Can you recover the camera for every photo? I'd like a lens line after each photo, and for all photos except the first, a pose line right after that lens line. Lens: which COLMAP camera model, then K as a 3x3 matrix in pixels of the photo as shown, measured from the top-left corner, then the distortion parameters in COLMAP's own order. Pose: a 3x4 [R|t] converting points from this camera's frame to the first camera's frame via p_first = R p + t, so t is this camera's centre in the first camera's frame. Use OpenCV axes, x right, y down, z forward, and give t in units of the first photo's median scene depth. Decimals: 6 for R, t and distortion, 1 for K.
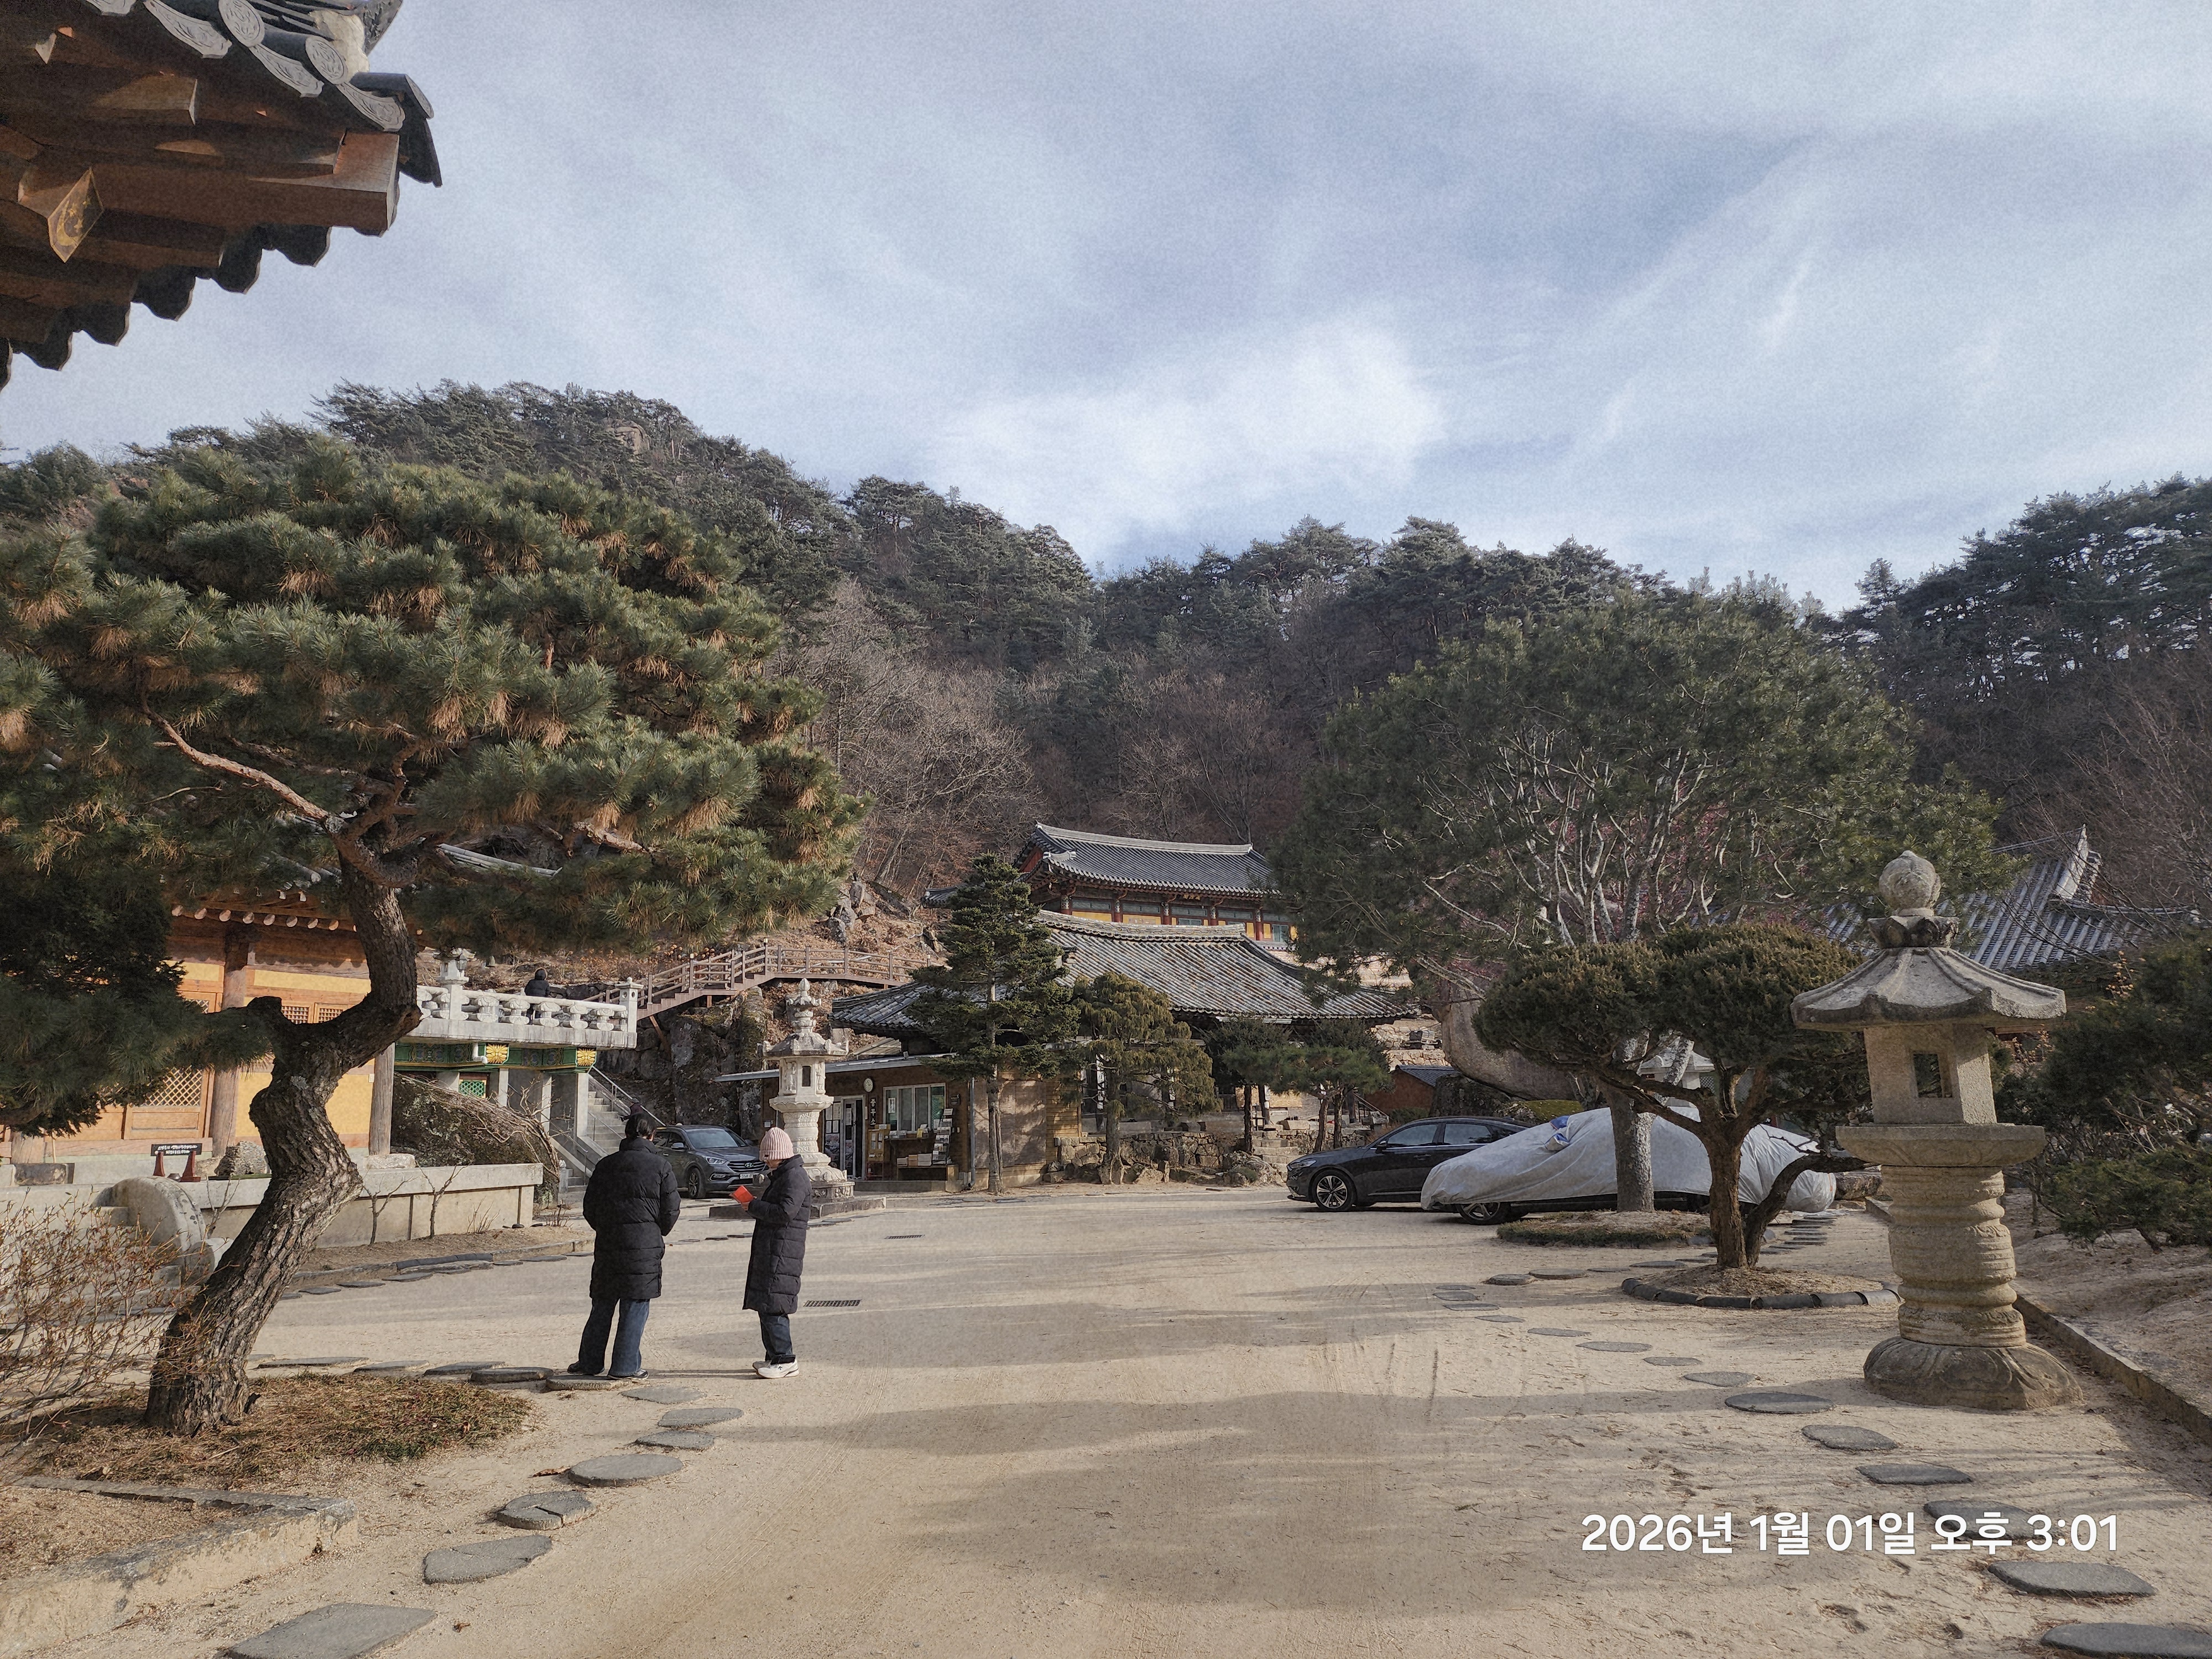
lens RADIAL K [[1497.0, 0, 1101.2], [0, 1497.0, 792.0], [0, 0, 1]] dist [0.135153, -0.183014]
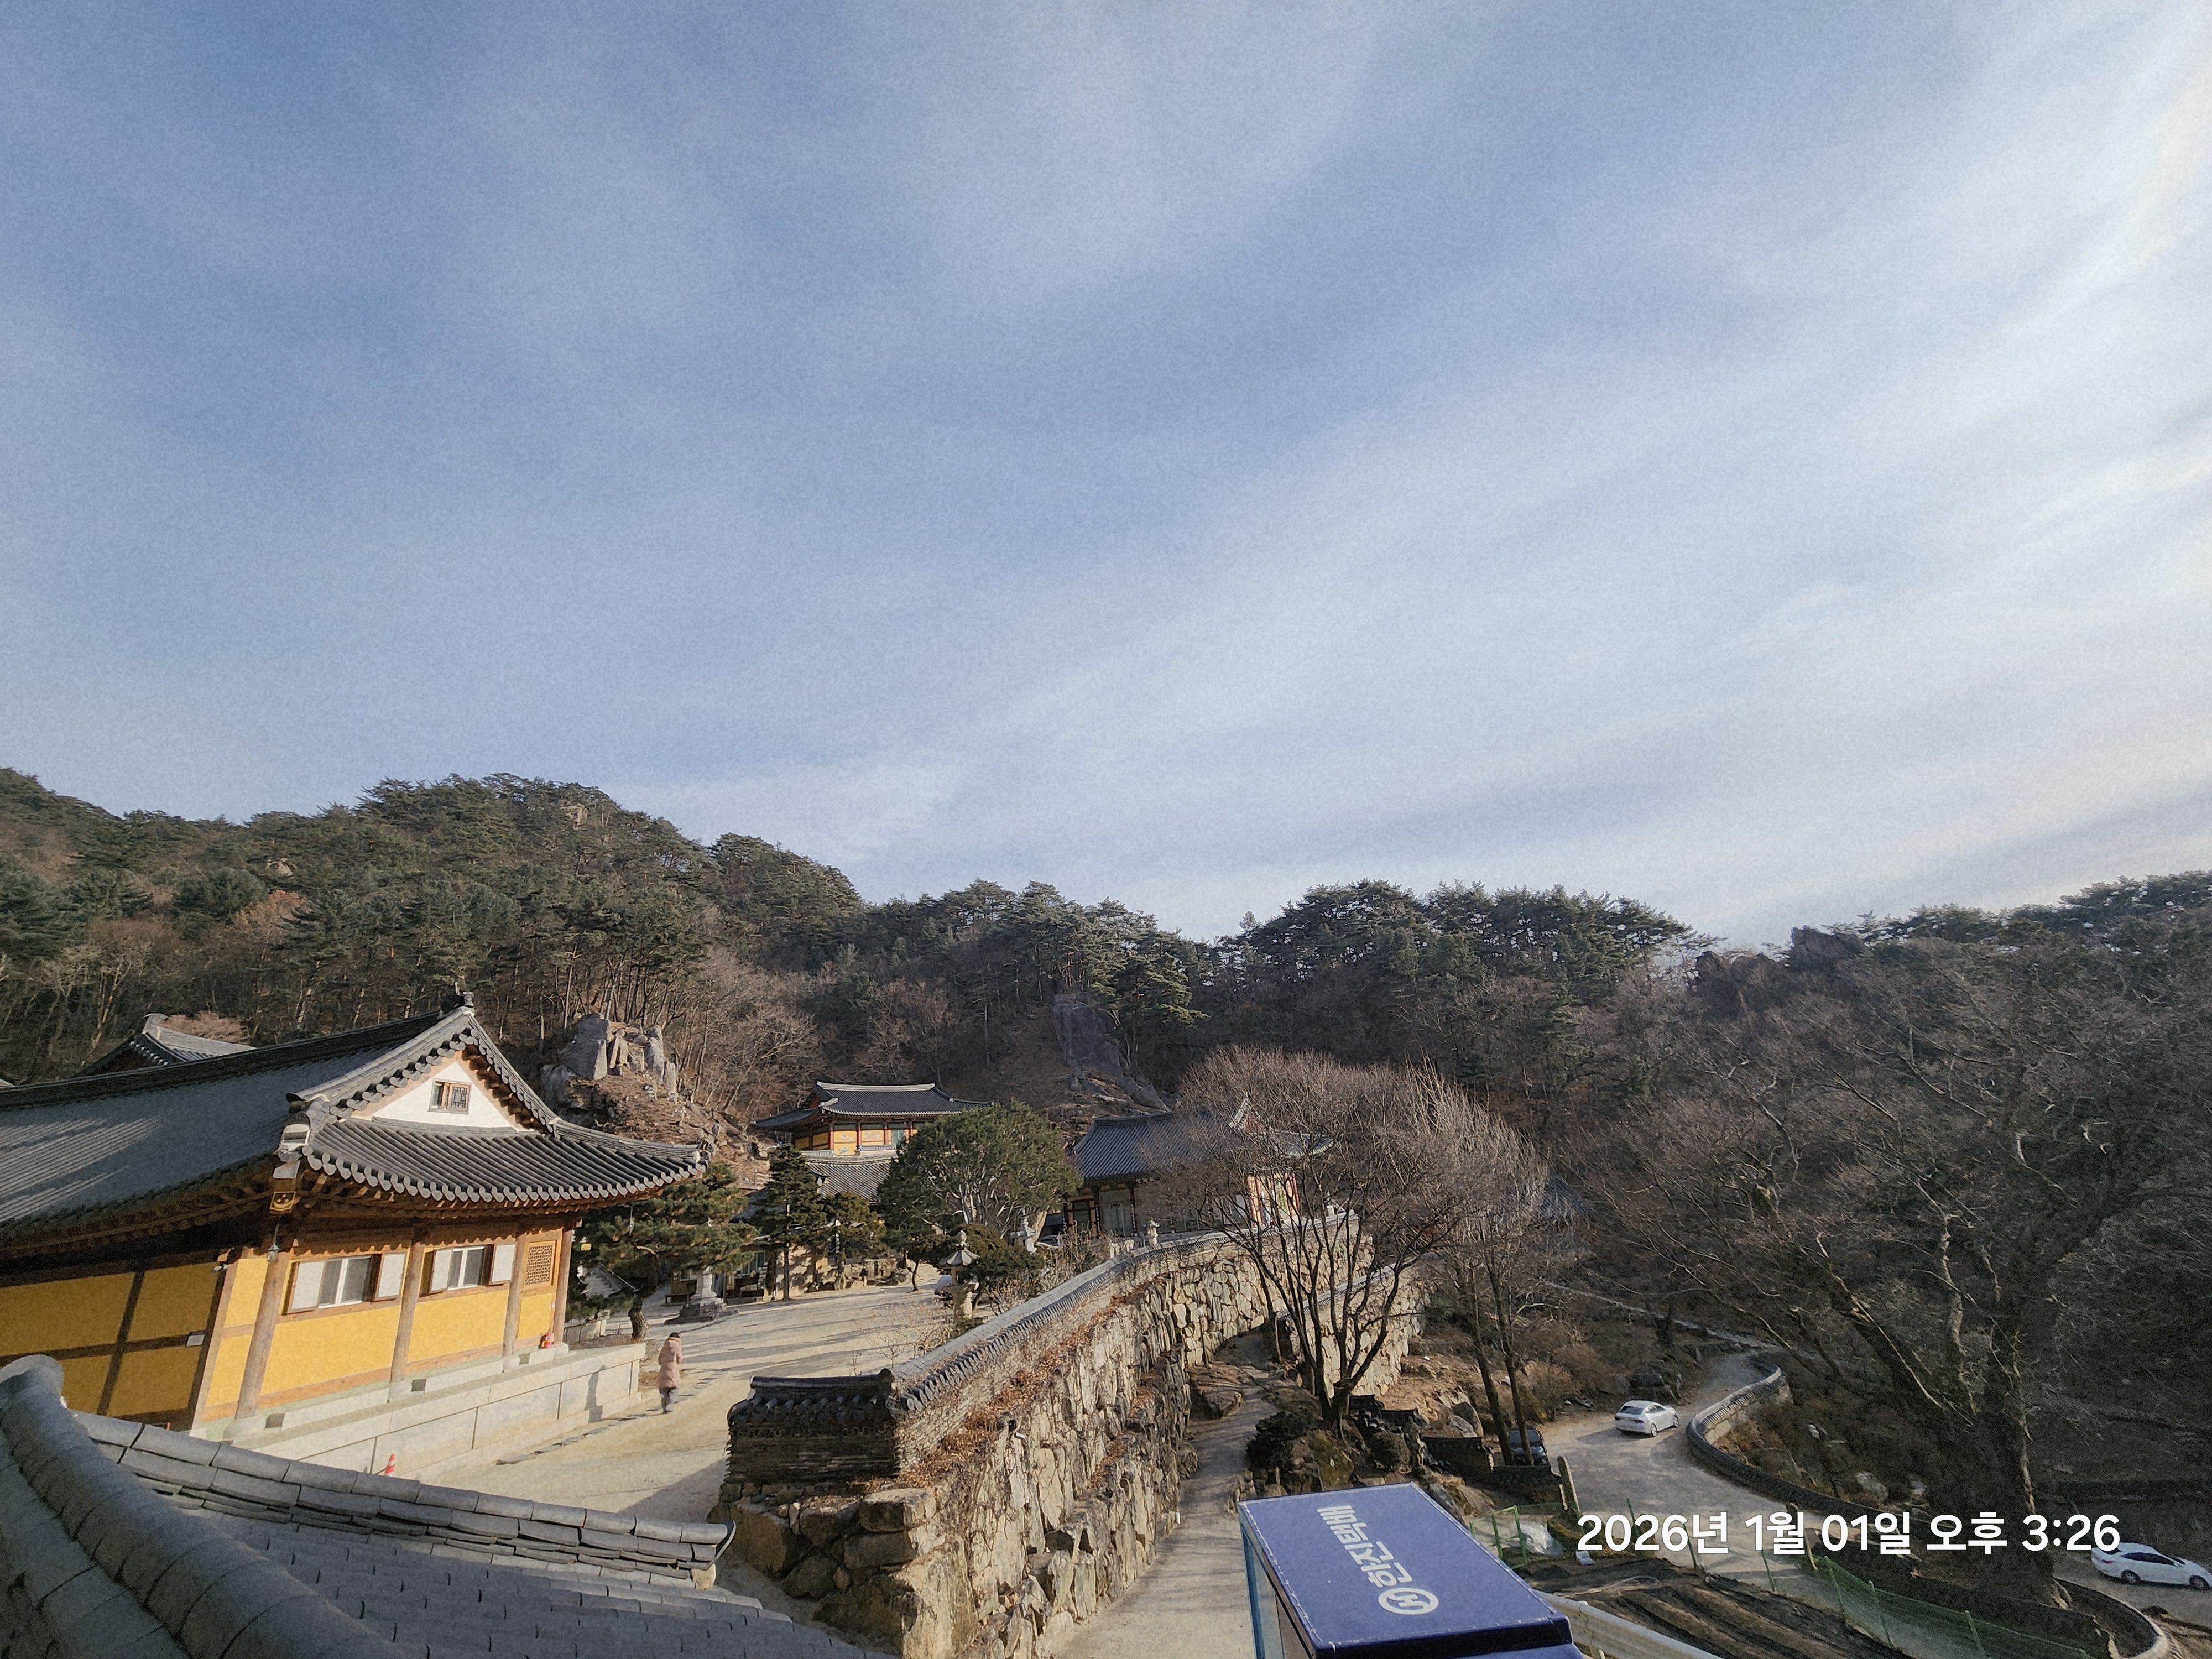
lens RADIAL K [[928.2, 0, 1106.0], [0, 928.2, 829.5], [0, 0, 1]] dist [0.001106, 0.000183]
pose [[0.970339, 0.019424, 0.240967, 0.041157], [0.020945, 0.986264, -0.163845, -0.170460], [-0.240839, 0.164032, 0.956603, -0.503396]]
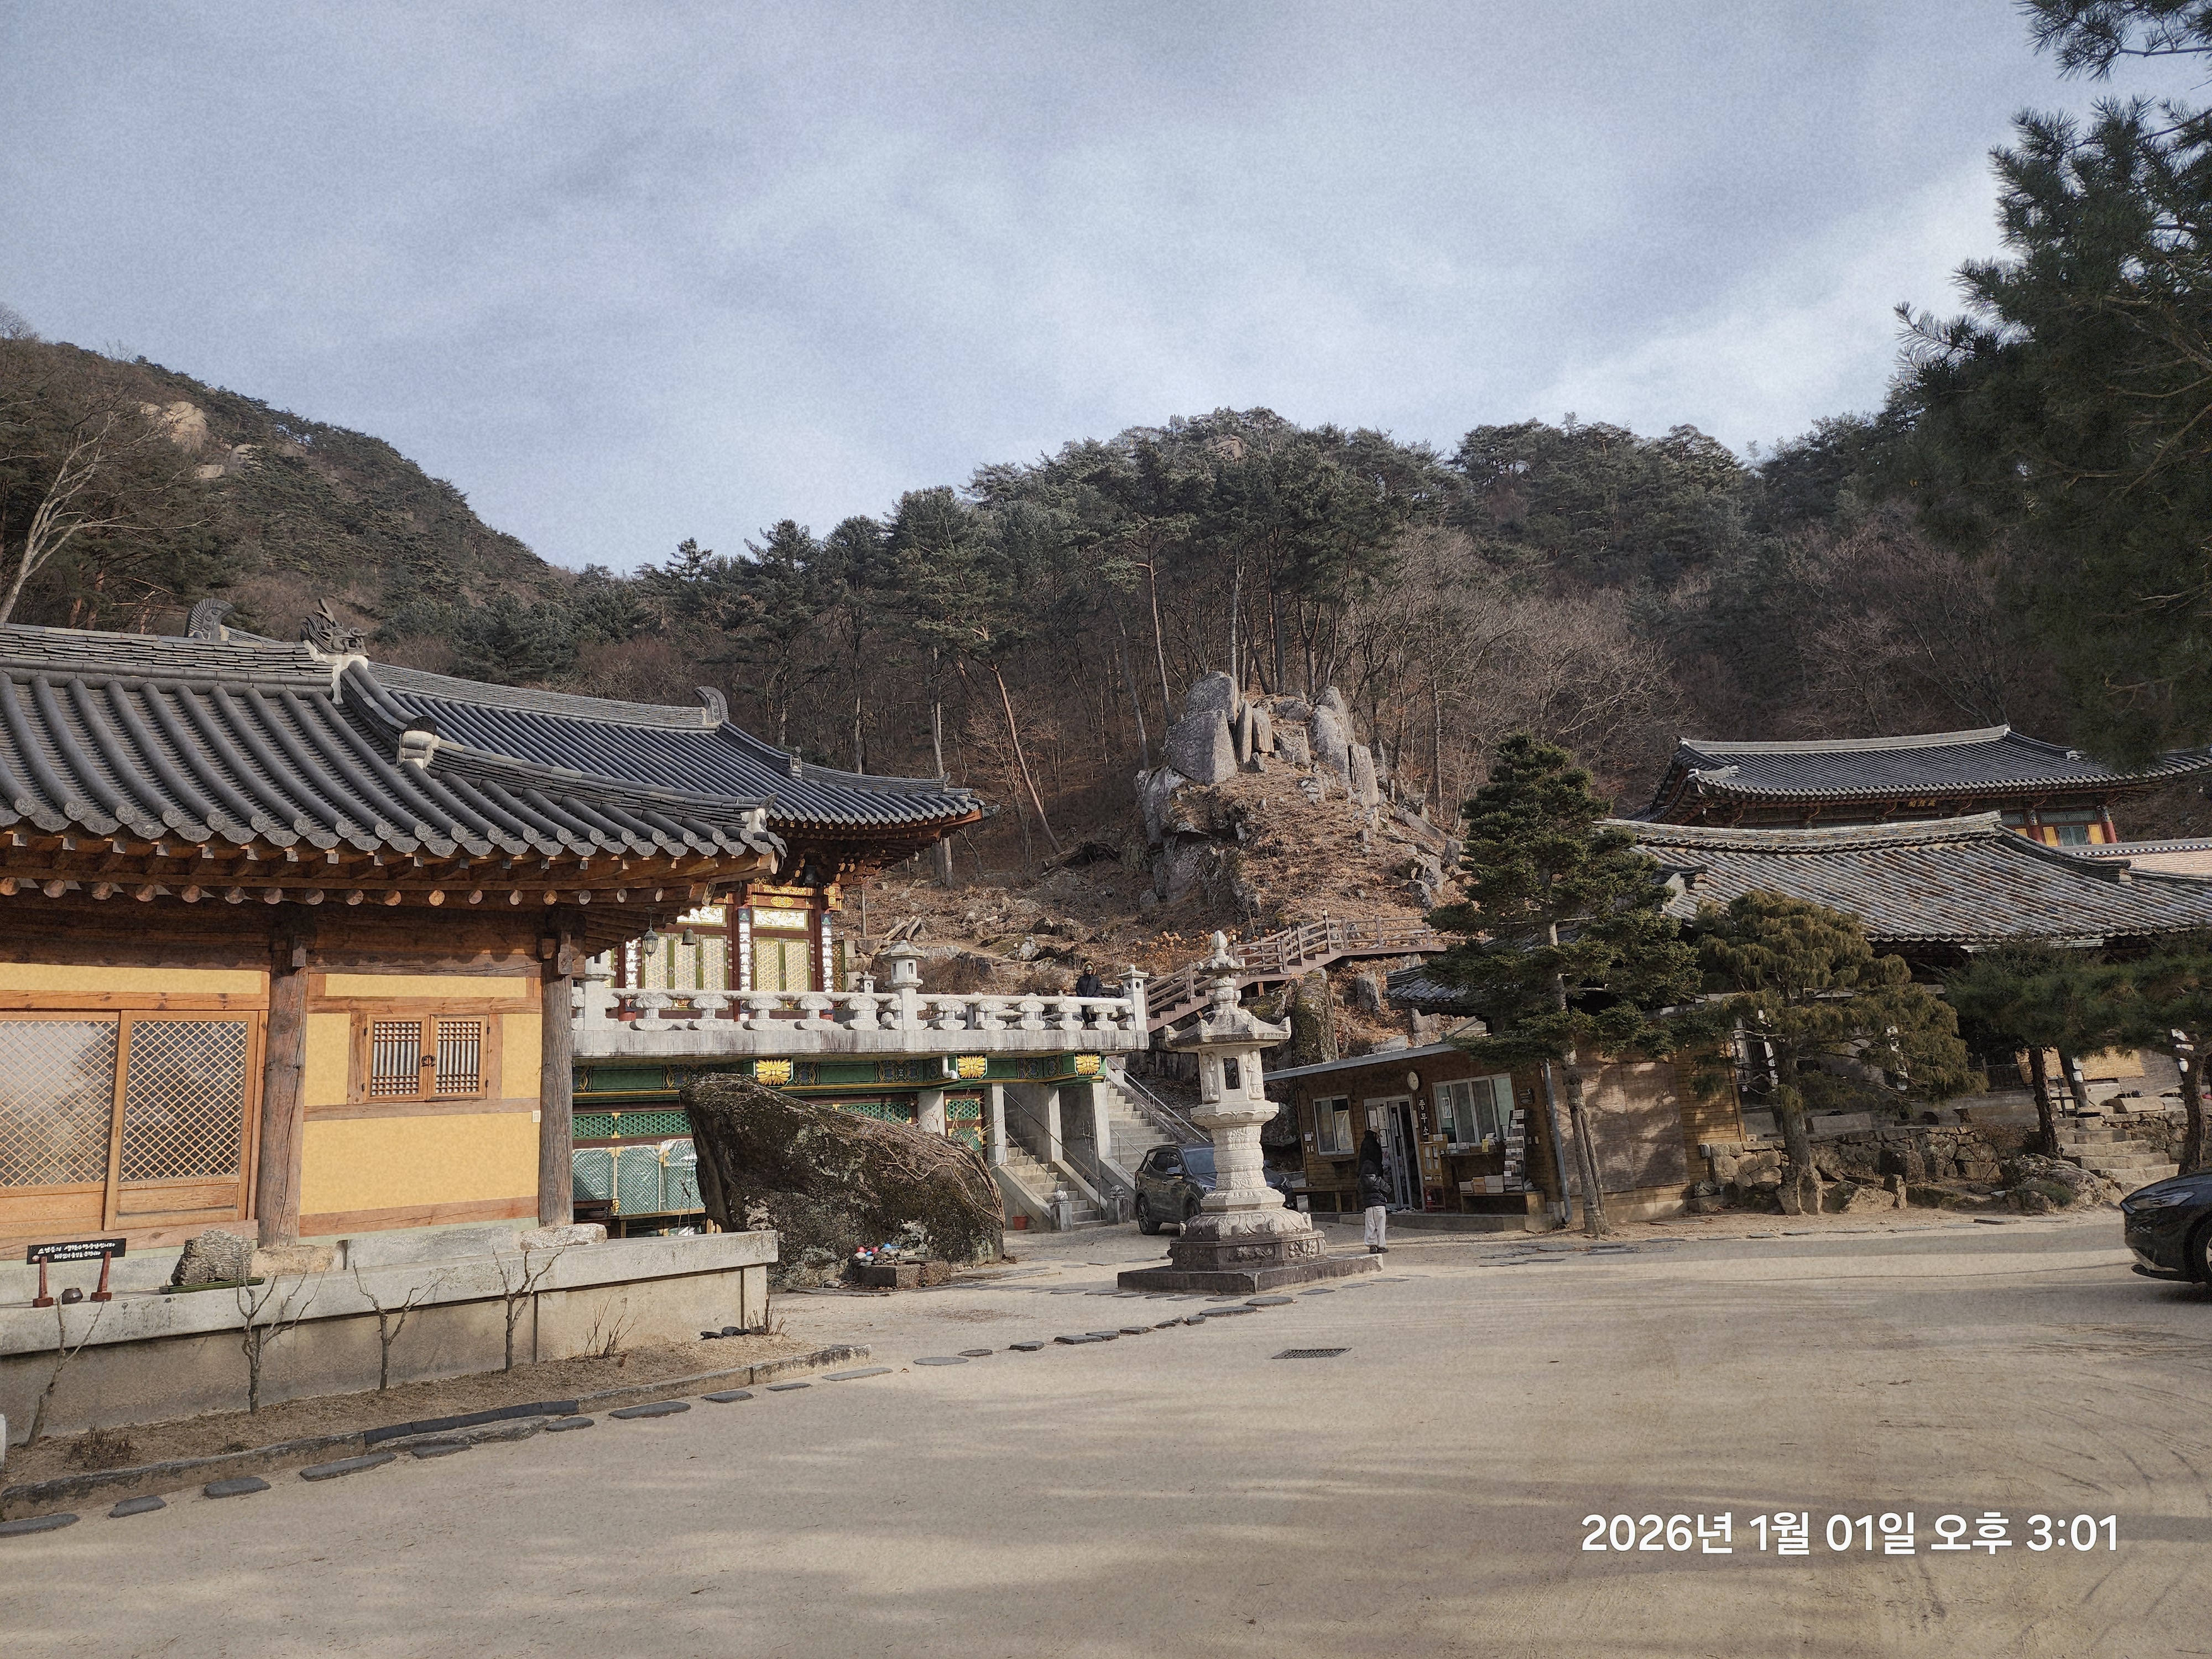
lens RADIAL K [[1491.4, 0, 1098.8], [0, 1491.4, 817.4], [0, 0, 1]] dist [0.081447, -0.074411]
pose [[0.891343, -0.137843, -0.431865, 0.037069], [0.144780, 0.989319, -0.016954, 0.054634], [0.429589, -0.047414, 0.901779, 0.268128]]
